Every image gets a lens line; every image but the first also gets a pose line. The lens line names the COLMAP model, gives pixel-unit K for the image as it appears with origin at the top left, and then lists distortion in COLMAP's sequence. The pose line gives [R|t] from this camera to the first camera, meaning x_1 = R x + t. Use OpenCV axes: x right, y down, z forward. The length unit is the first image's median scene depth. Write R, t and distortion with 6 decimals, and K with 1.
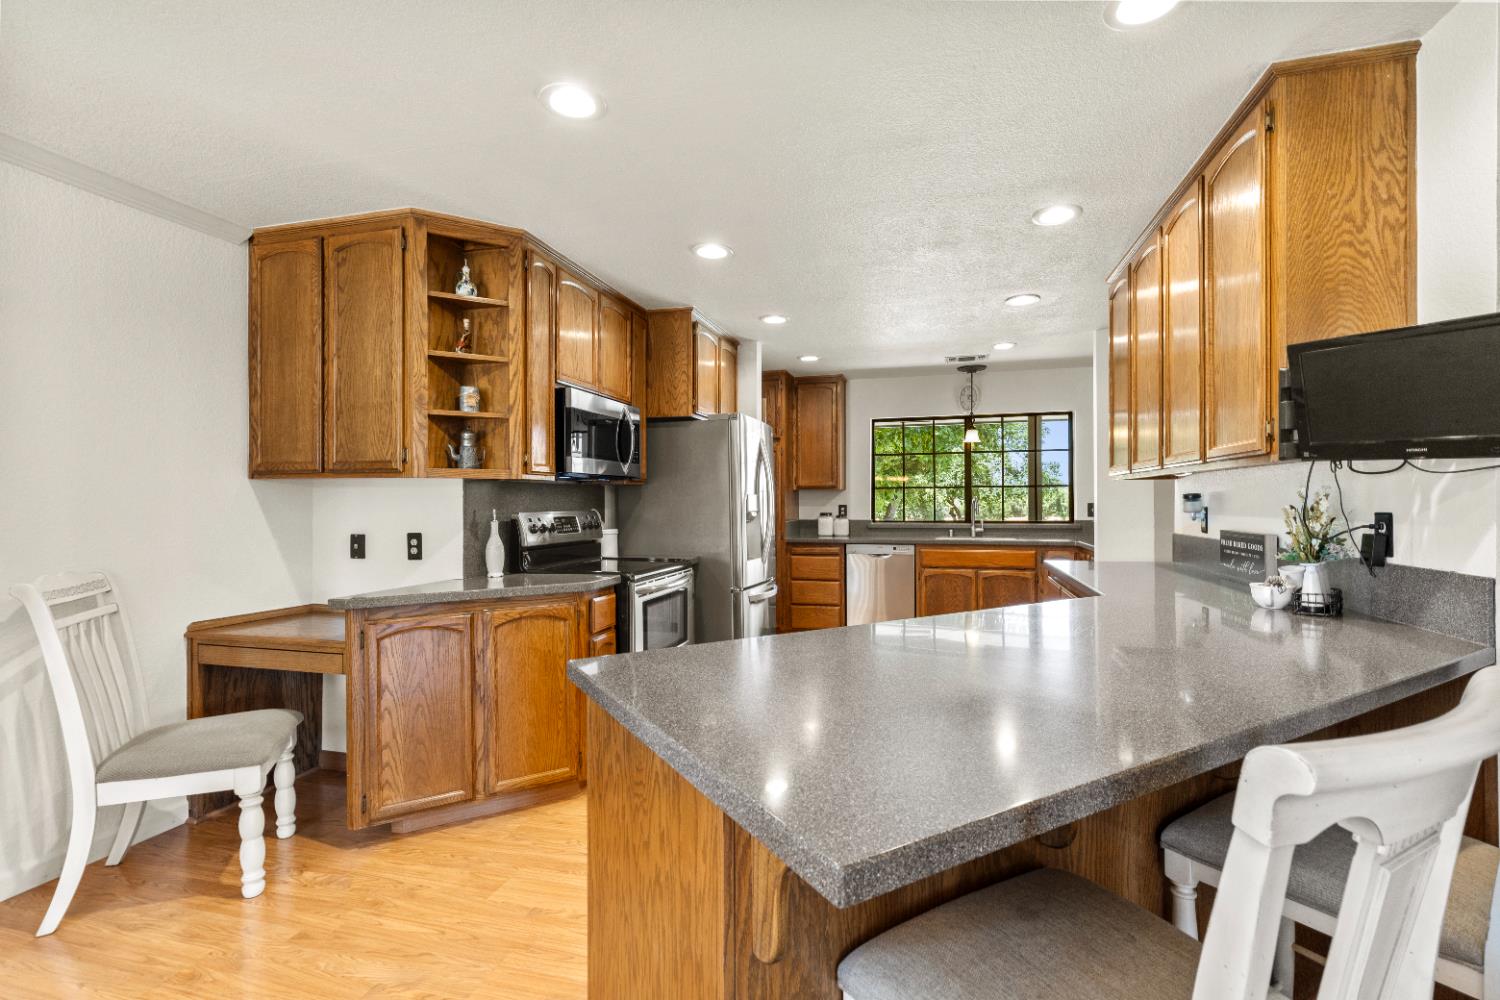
lens RADIAL K [[661.4, 0, 756.4], [0, 661.4, 498.3], [0, 0, 1]] dist [0.002718, -0.000008]
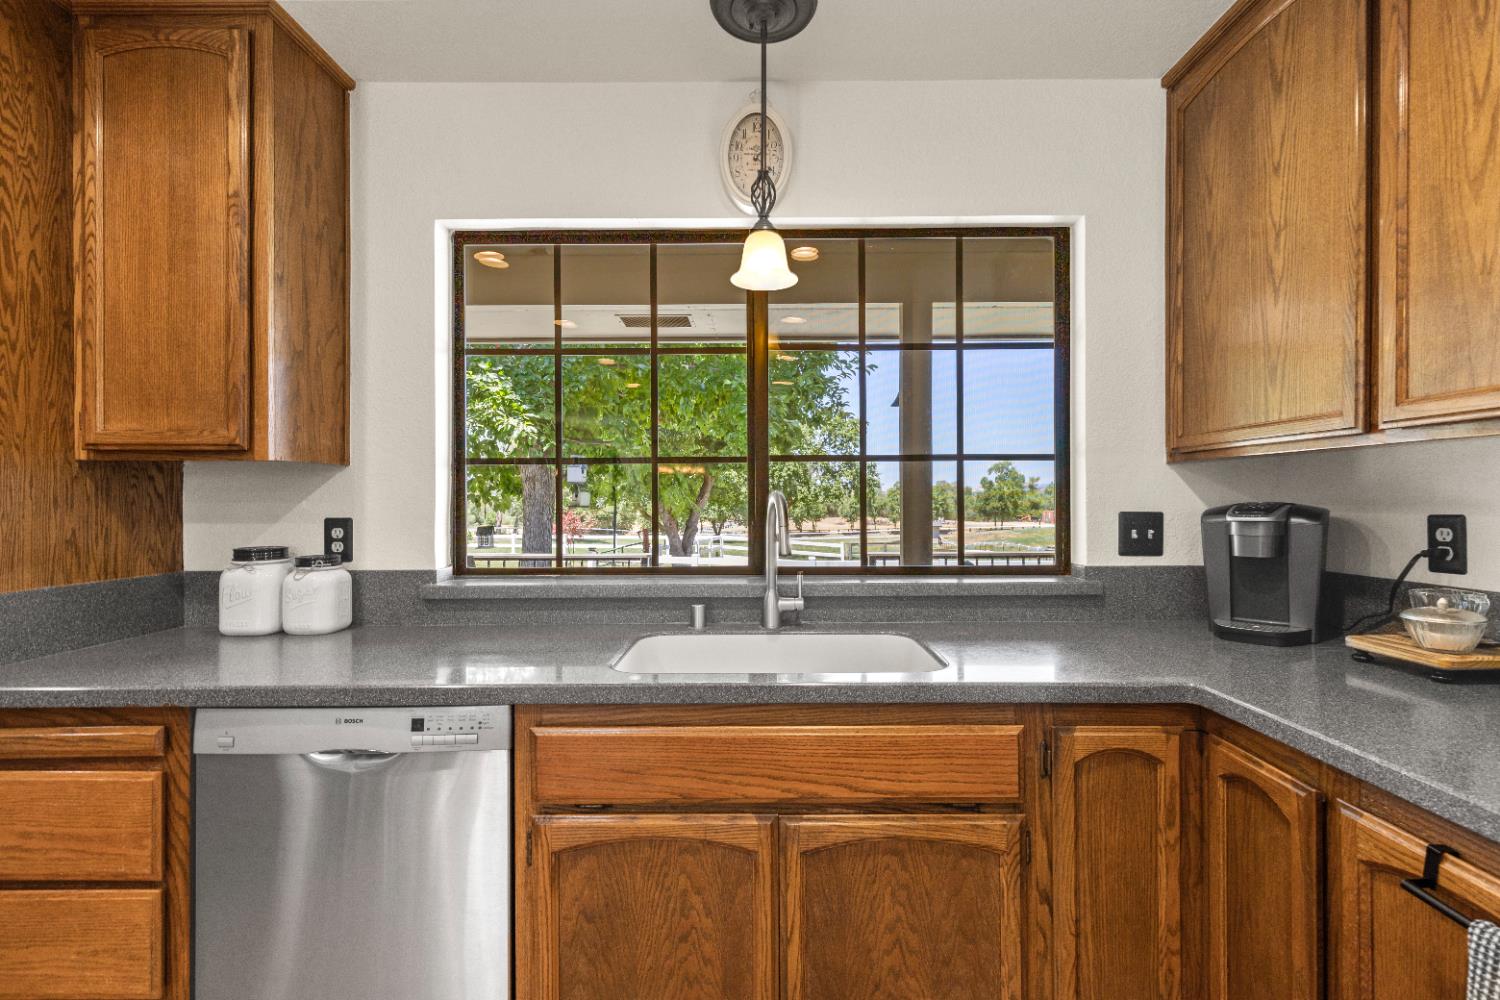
lens RADIAL K [[678.2, 0, 753.2], [0, 678.2, 496.6], [0, 0, 1]] dist [0.003483, -0.000195]
pose [[0.966120, 0.002329, 0.258085, 0.237375], [-0.000649, 0.999978, -0.006596, 0.002359], [-0.258094, 0.006205, 0.966100, 0.695905]]
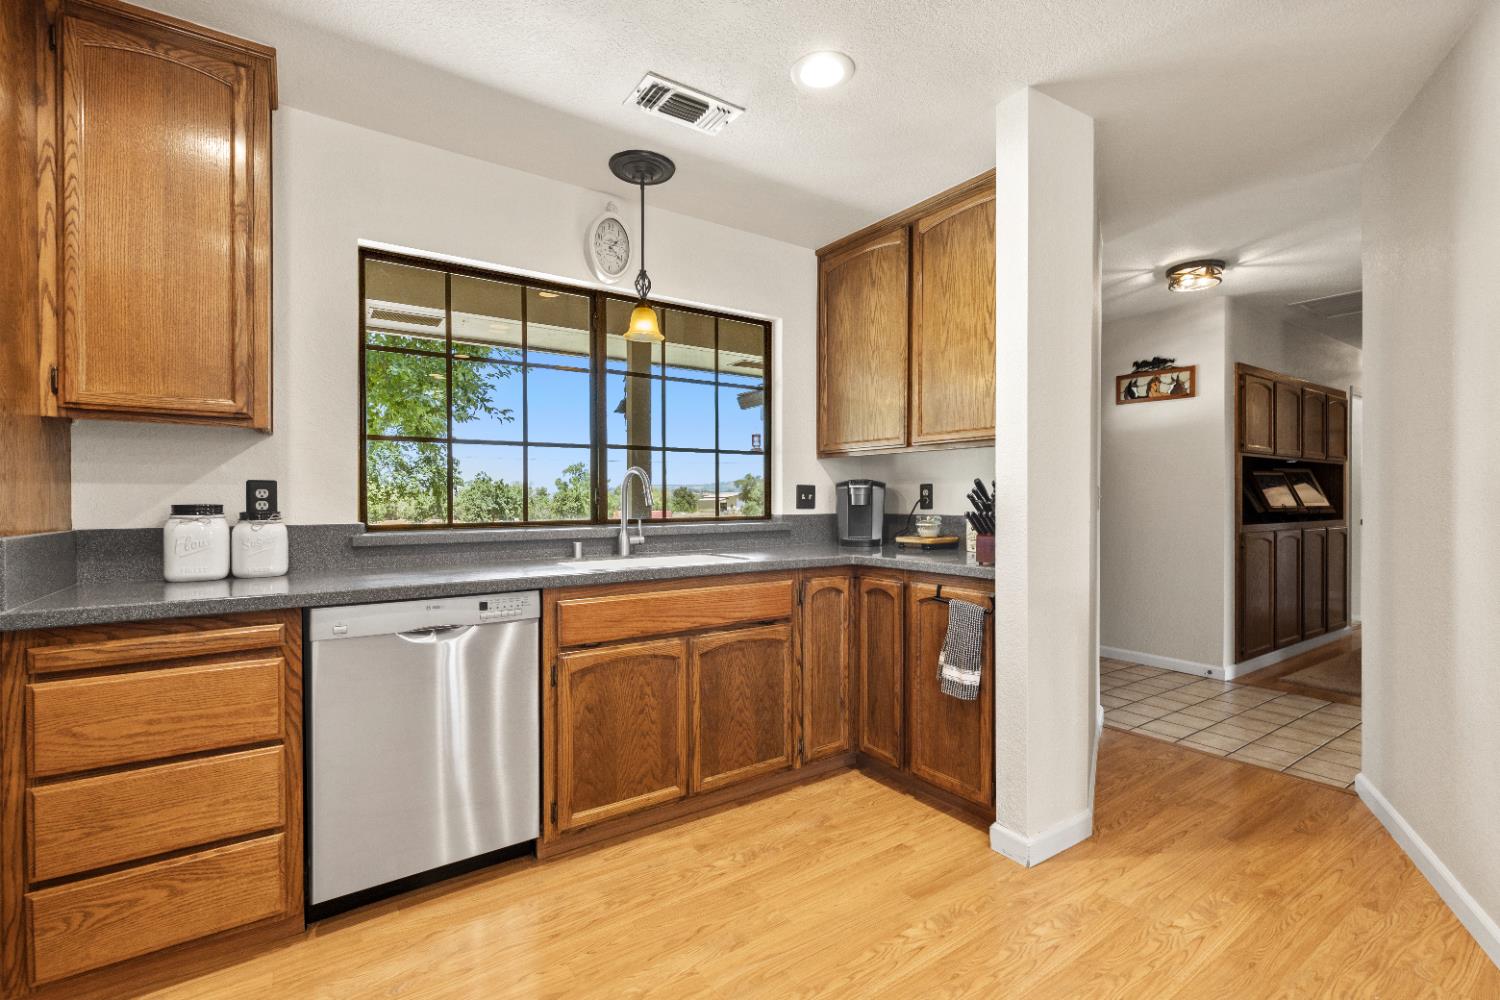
lens RADIAL K [[661.4, 0, 756.4], [0, 661.4, 498.3], [0, 0, 1]] dist [0.002718, -0.000008]
pose [[0.648660, 0.003443, 0.761071, 0.040468], [-0.001393, 0.999993, -0.003336, 0.020184], [-0.761077, 0.001104, 0.648660, 0.622172]]
